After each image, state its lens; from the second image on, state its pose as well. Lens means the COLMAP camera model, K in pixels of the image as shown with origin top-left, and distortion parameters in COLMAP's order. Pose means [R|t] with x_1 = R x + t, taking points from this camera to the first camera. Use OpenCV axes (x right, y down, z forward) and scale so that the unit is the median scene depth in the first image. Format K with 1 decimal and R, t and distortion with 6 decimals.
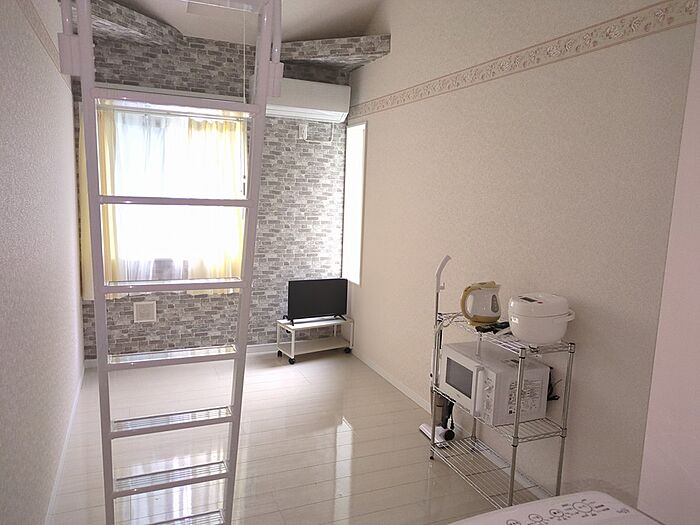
lens RADIAL K [[521.4, 0, 350.0], [0, 521.4, 262.5], [0, 0, 1]] dist [0.011560, 0.001056]
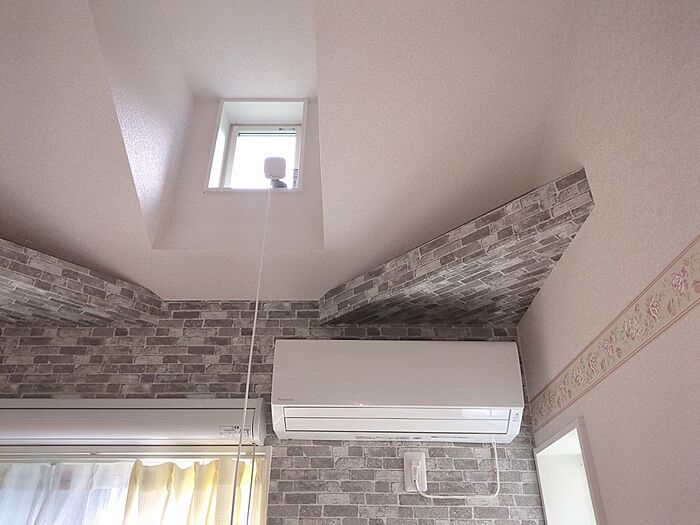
lens RADIAL K [[521.4, 0, 350.0], [0, 521.4, 262.5], [0, 0, 1]] dist [0.011560, 0.001056]
pose [[0.918722, -0.228827, -0.321850, 0.028566], [-0.025406, 0.779071, -0.626420, -0.137953], [0.394086, 0.583683, 0.709937, 0.664236]]
